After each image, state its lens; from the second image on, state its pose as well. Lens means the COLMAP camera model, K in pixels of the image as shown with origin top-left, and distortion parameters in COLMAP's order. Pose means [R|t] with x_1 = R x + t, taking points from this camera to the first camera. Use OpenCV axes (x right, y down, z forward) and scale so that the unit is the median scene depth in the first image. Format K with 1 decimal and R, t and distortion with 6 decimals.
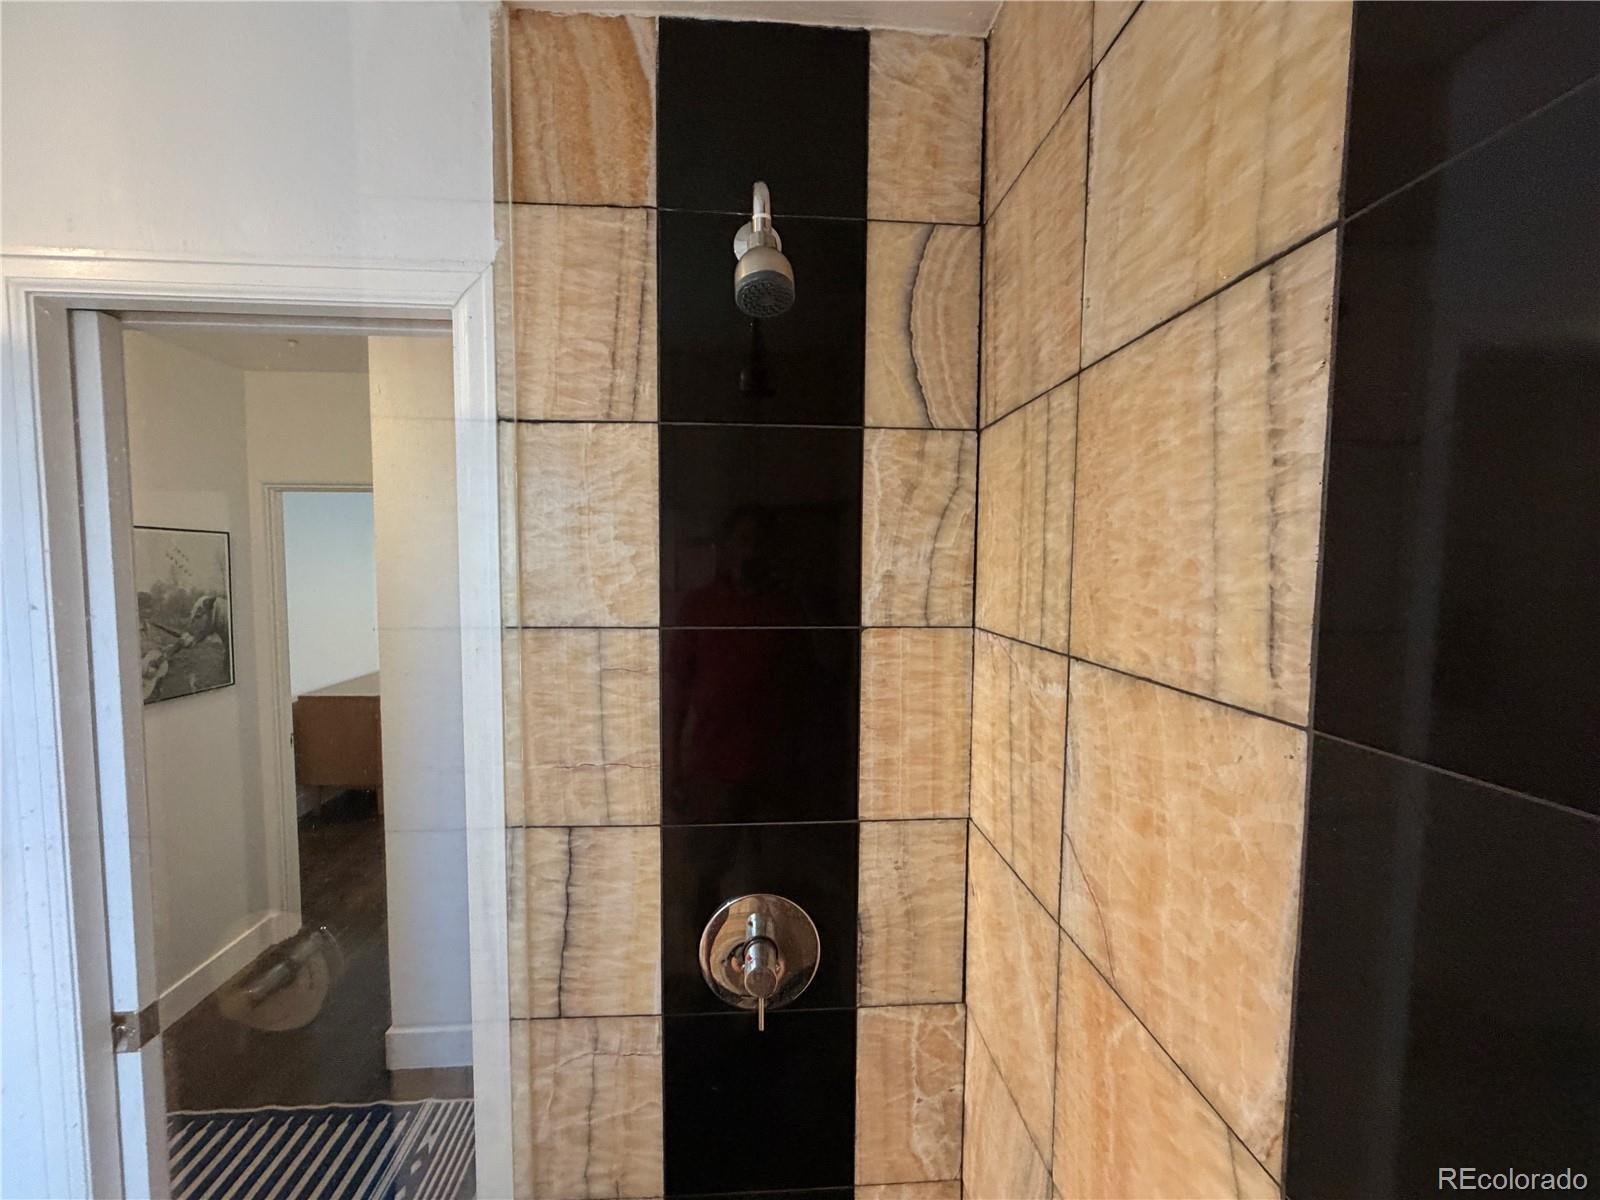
lens RADIAL K [[638.6, 0, 797.3], [0, 638.6, 597.6], [0, 0, 1]] dist [0.000348, 0.000075]
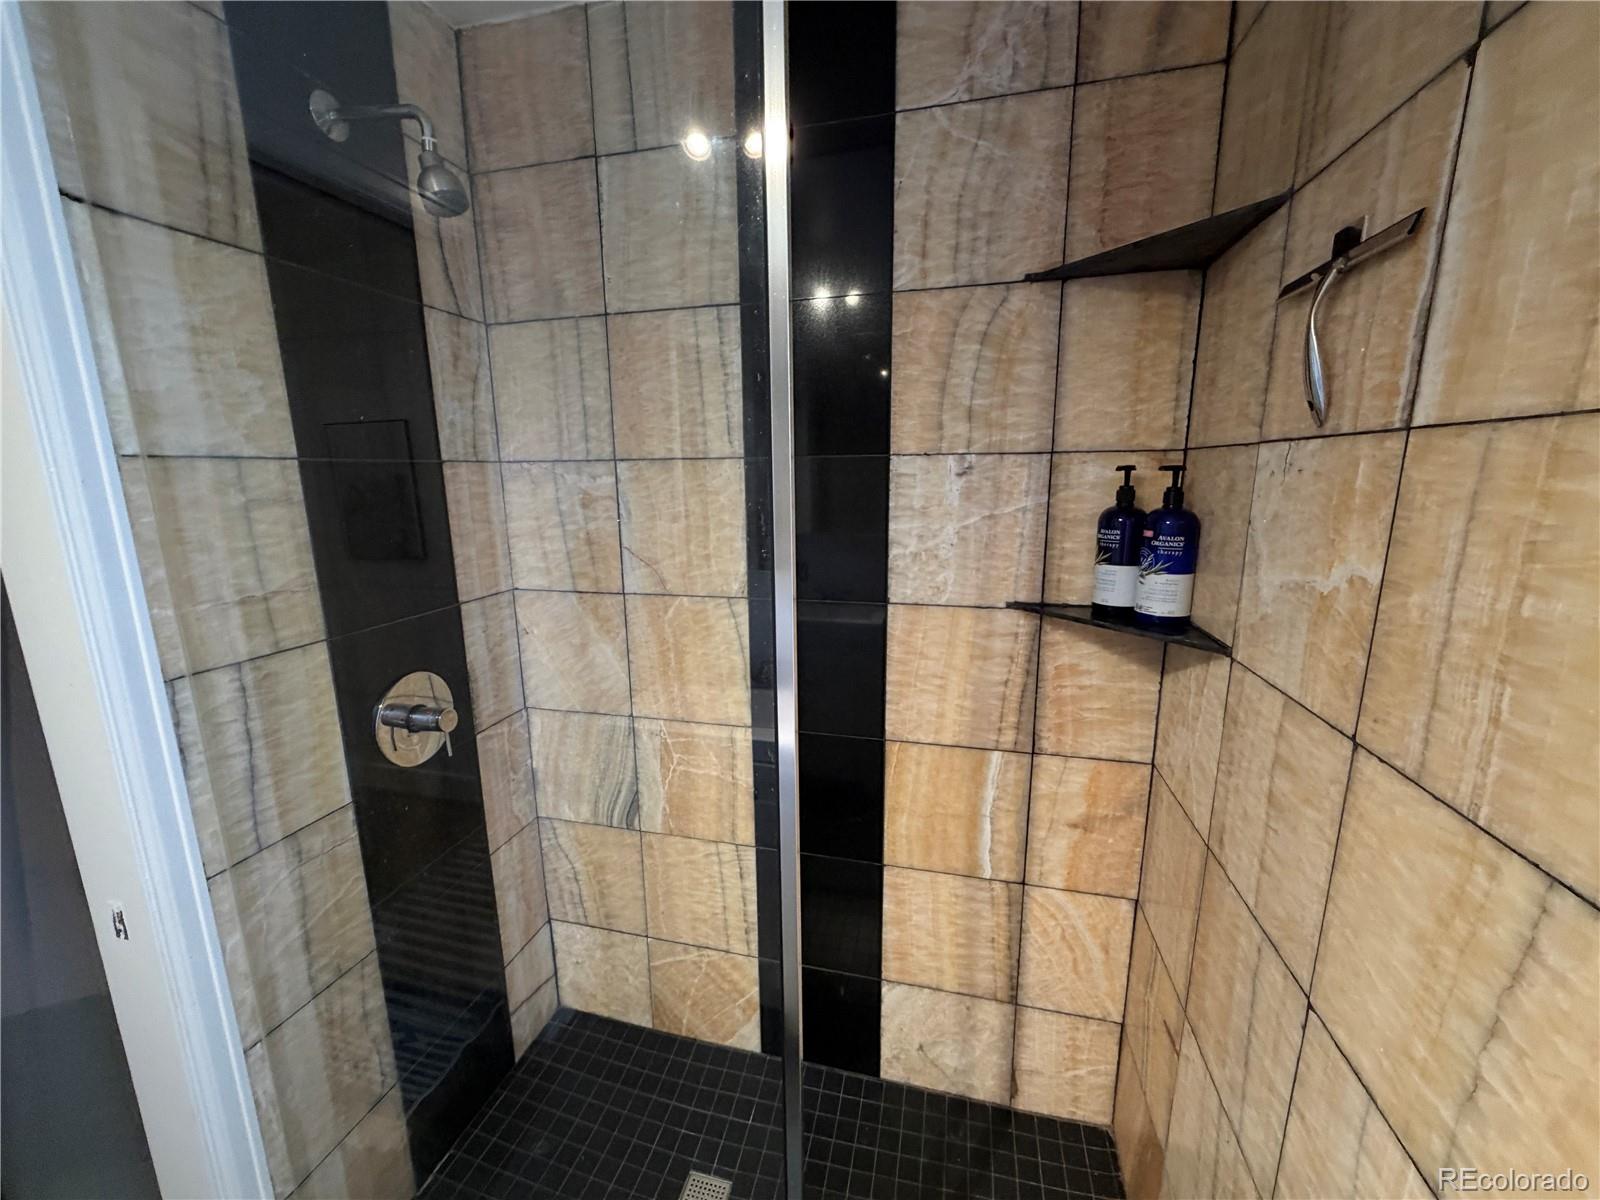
lens RADIAL K [[638.6, 0, 797.3], [0, 638.6, 597.6], [0, 0, 1]] dist [0.000348, 0.000075]
pose [[0.308238, -0.193875, 0.931344, -1.002358], [0.070367, 0.980978, 0.180919, 0.141360], [-0.948703, 0.009770, 0.316017, -0.140262]]
